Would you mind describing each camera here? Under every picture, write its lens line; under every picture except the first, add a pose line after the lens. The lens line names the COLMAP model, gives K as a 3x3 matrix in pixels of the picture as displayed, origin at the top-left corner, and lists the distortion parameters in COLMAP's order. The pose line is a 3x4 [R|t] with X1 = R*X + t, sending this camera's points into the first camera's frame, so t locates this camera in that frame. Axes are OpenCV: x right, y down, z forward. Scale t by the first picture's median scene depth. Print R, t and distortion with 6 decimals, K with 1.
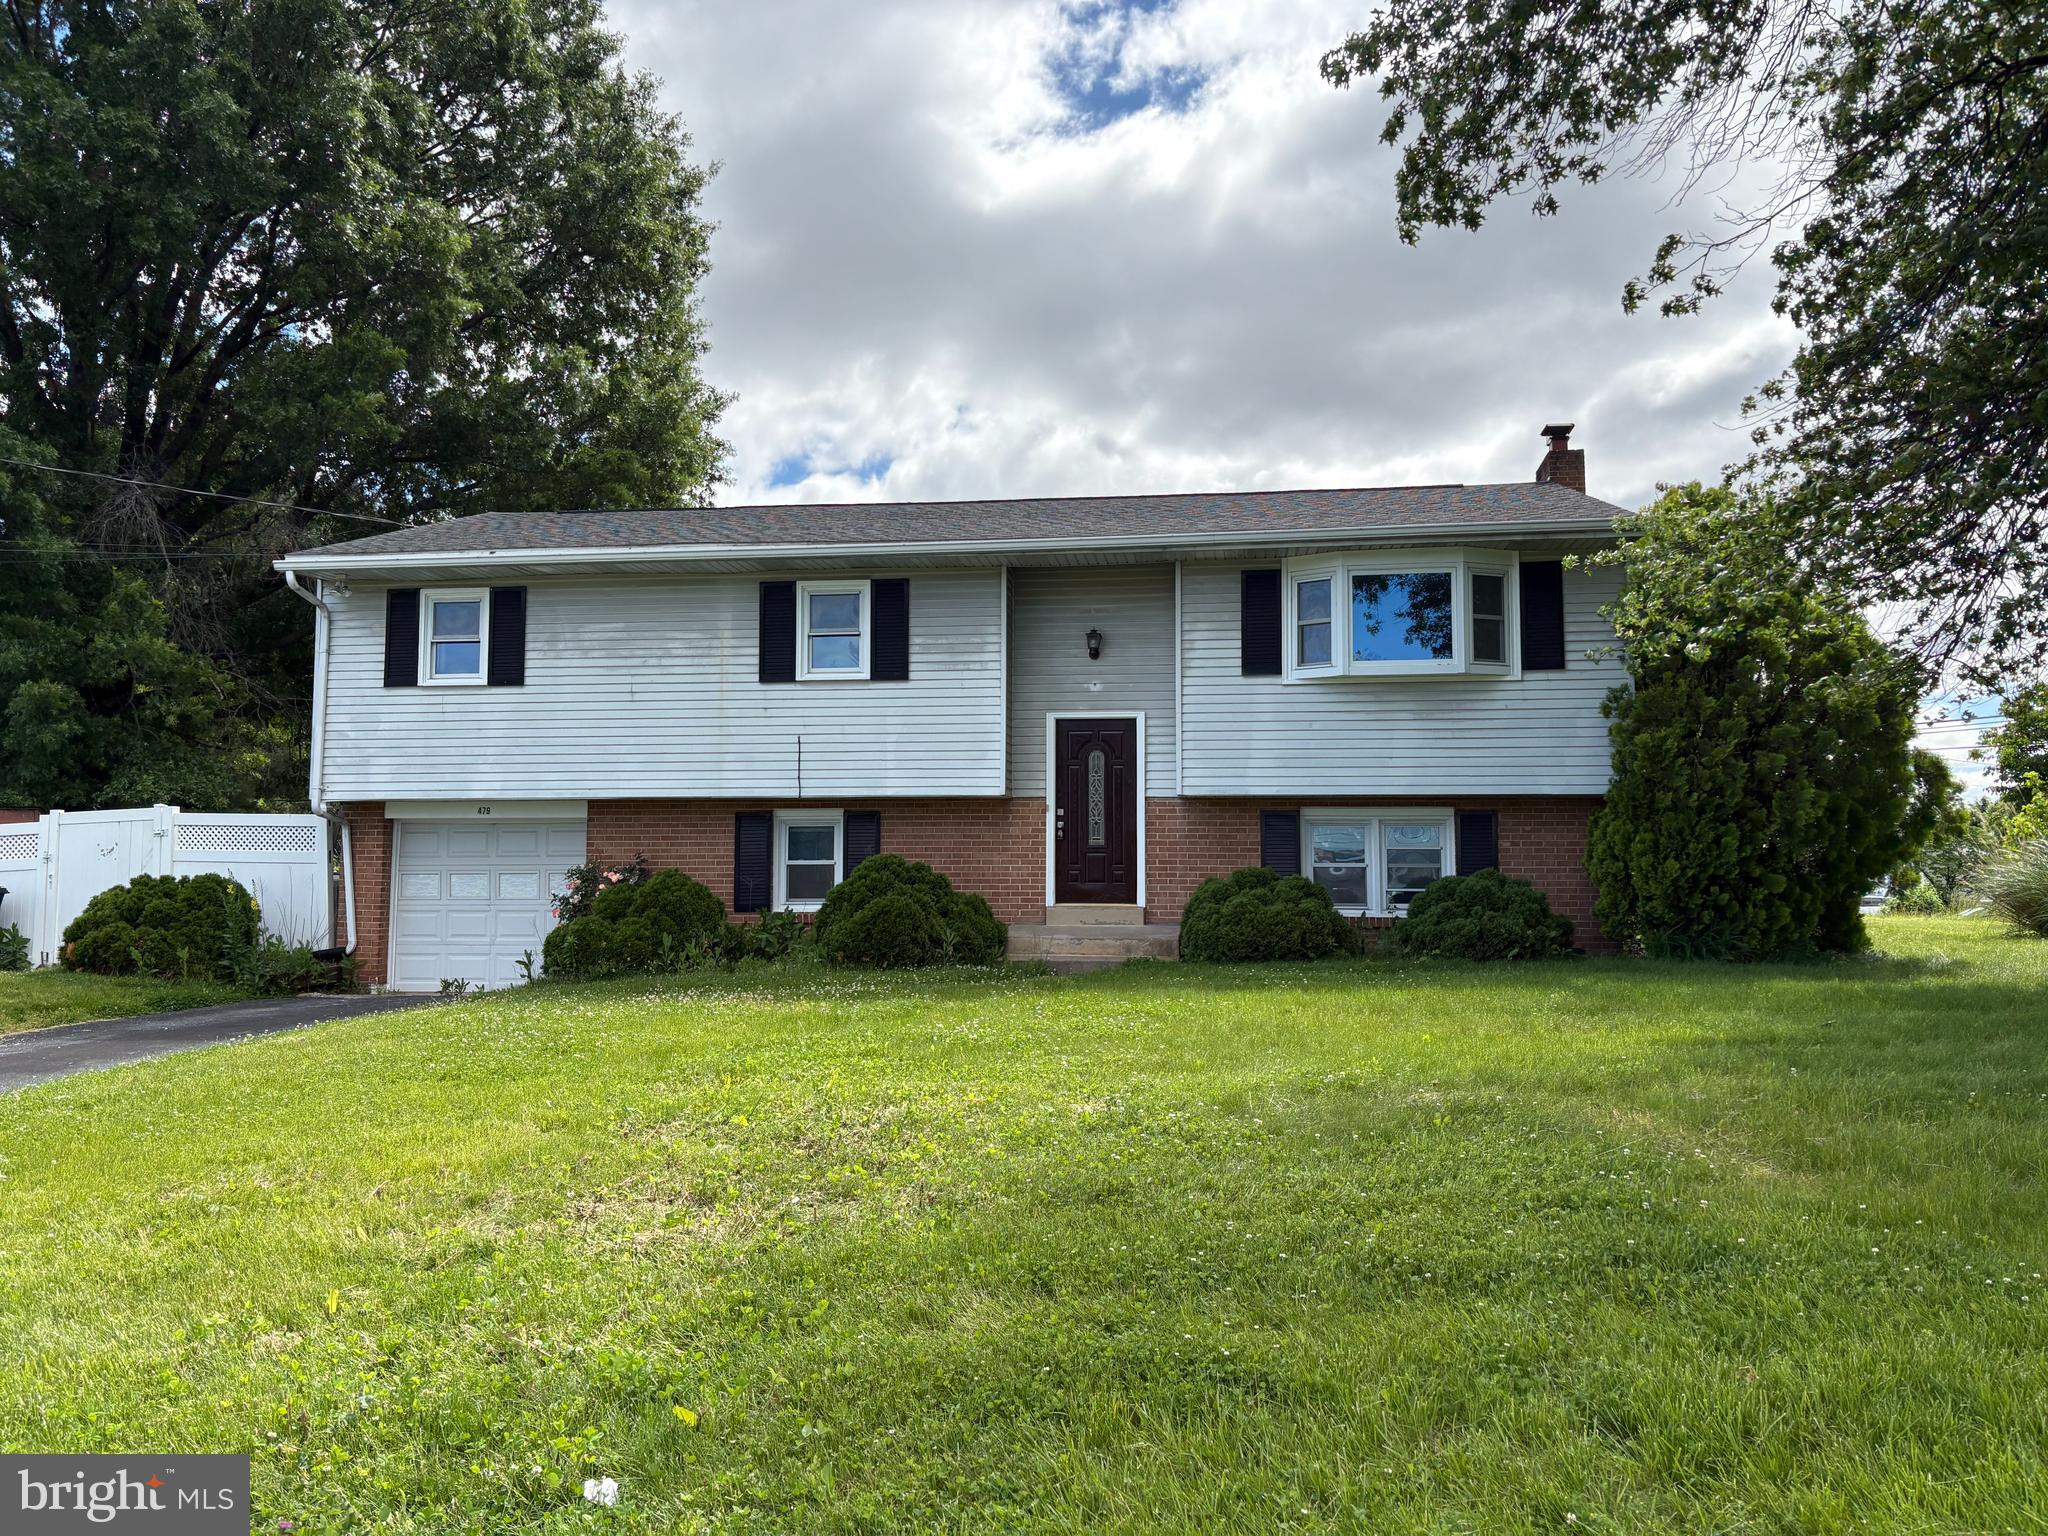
lens RADIAL K [[1551.7, 0, 1017.1], [0, 1551.7, 768.7], [0, 0, 1]] dist [0.065599, -0.068593]
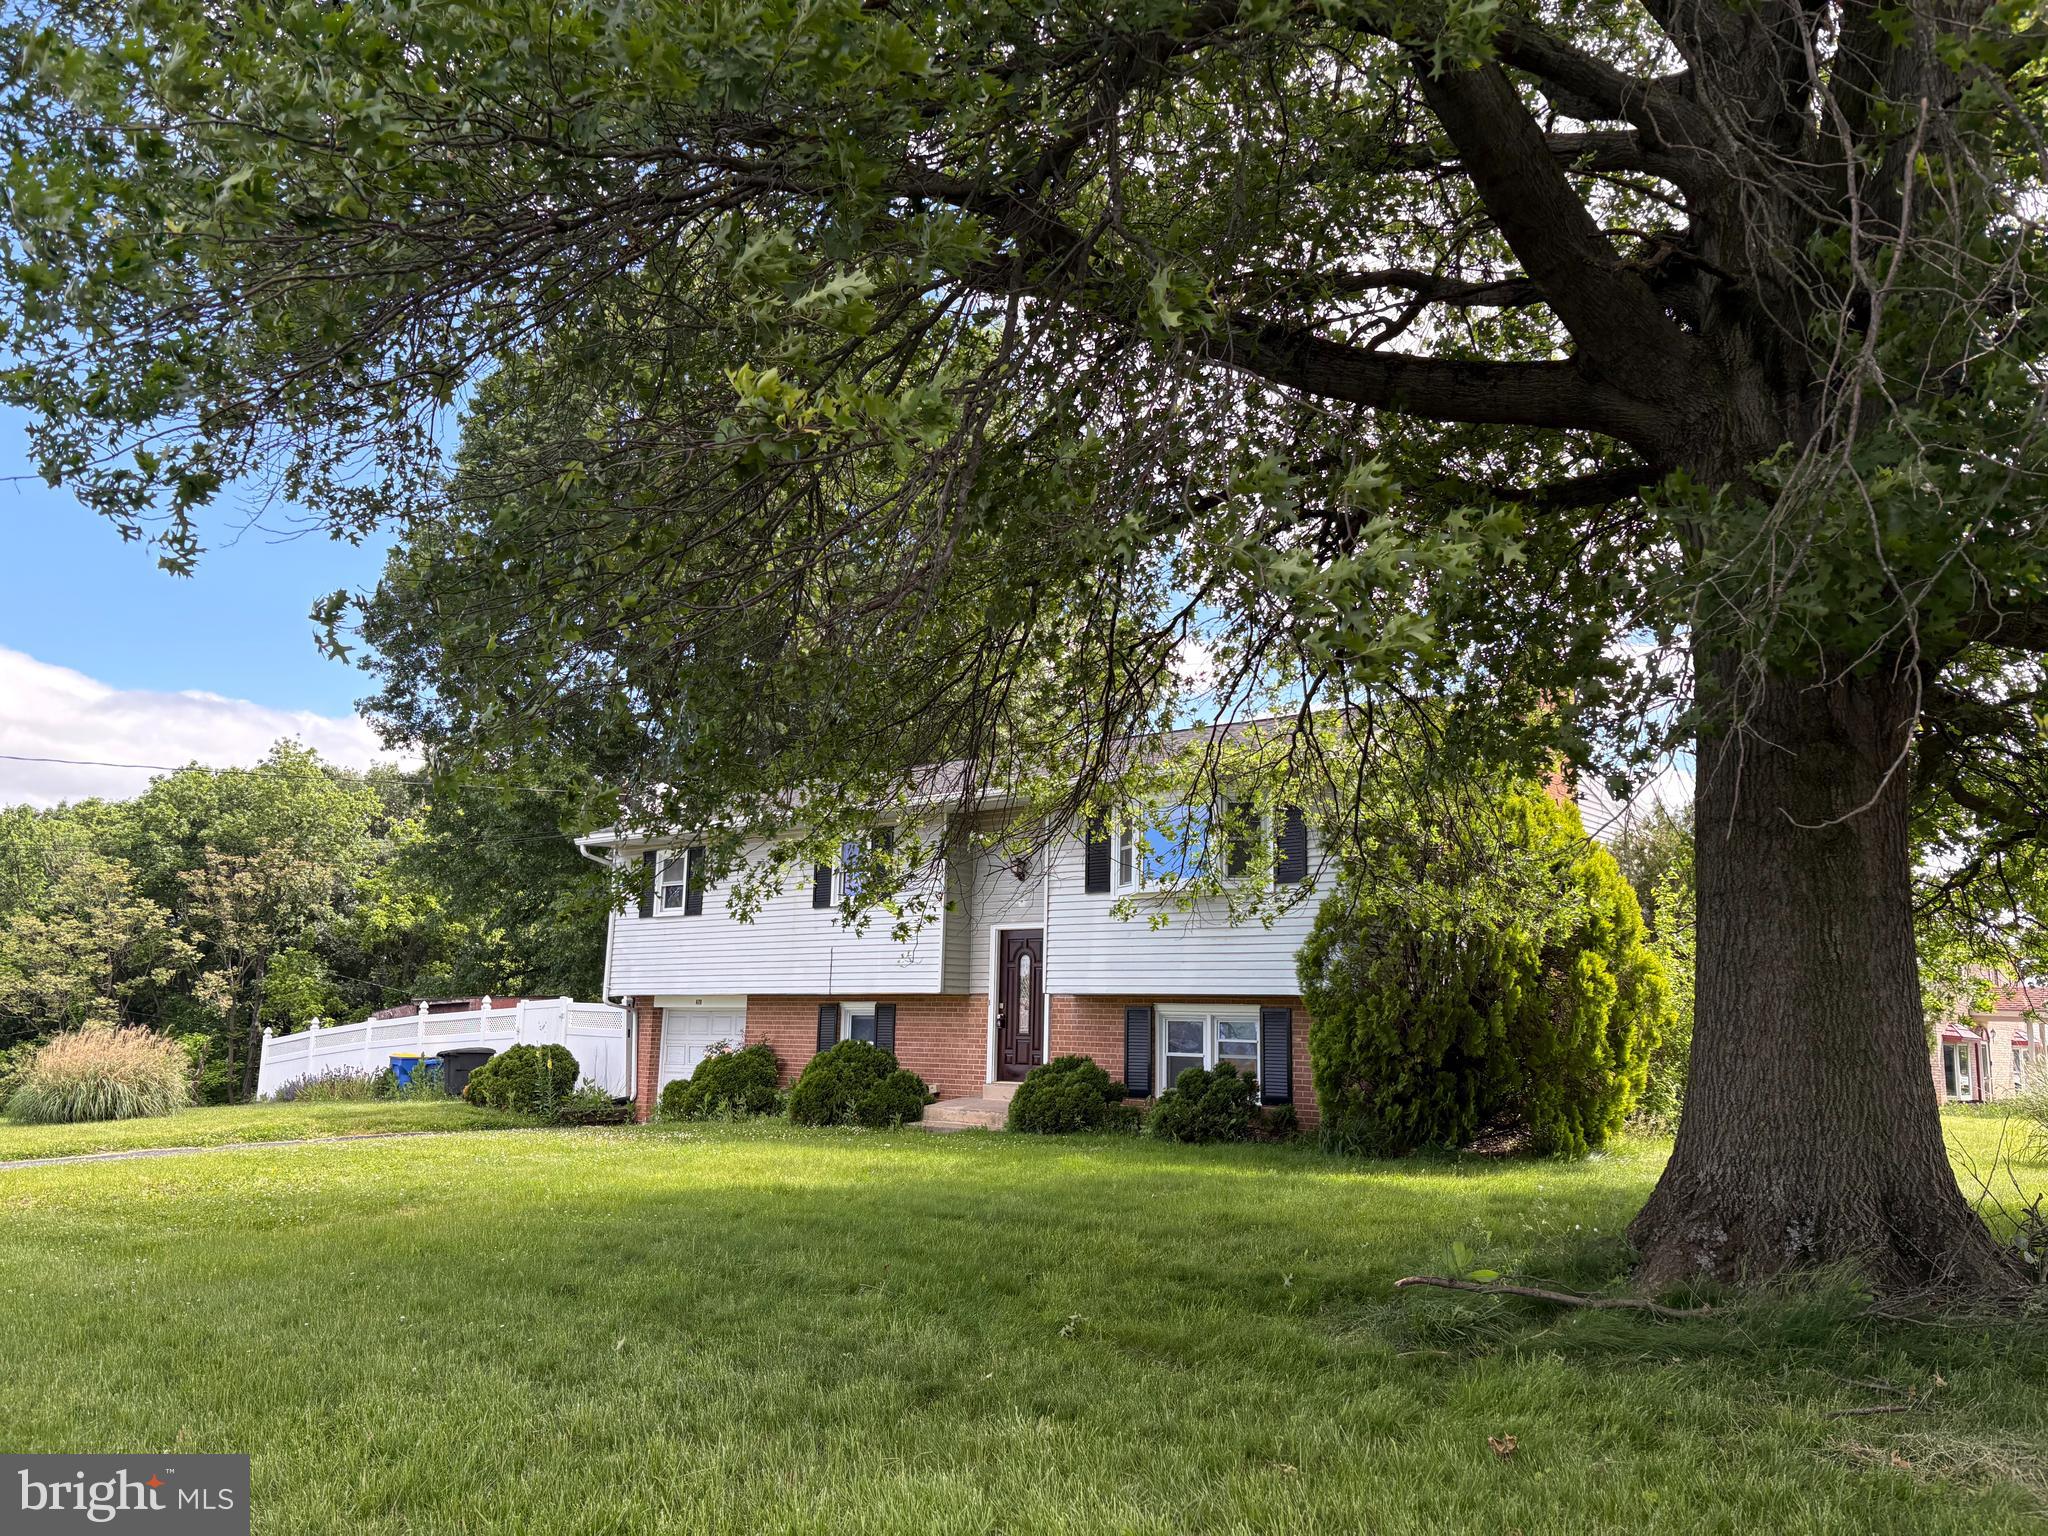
lens RADIAL K [[1551.7, 0, 1017.1], [0, 1551.7, 768.7], [0, 0, 1]] dist [0.065599, -0.068593]
pose [[0.839066, -0.076478, -0.538627, 0.725712], [0.011765, 0.992389, -0.122579, -0.007521], [0.543902, 0.096515, 0.833580, -0.052141]]
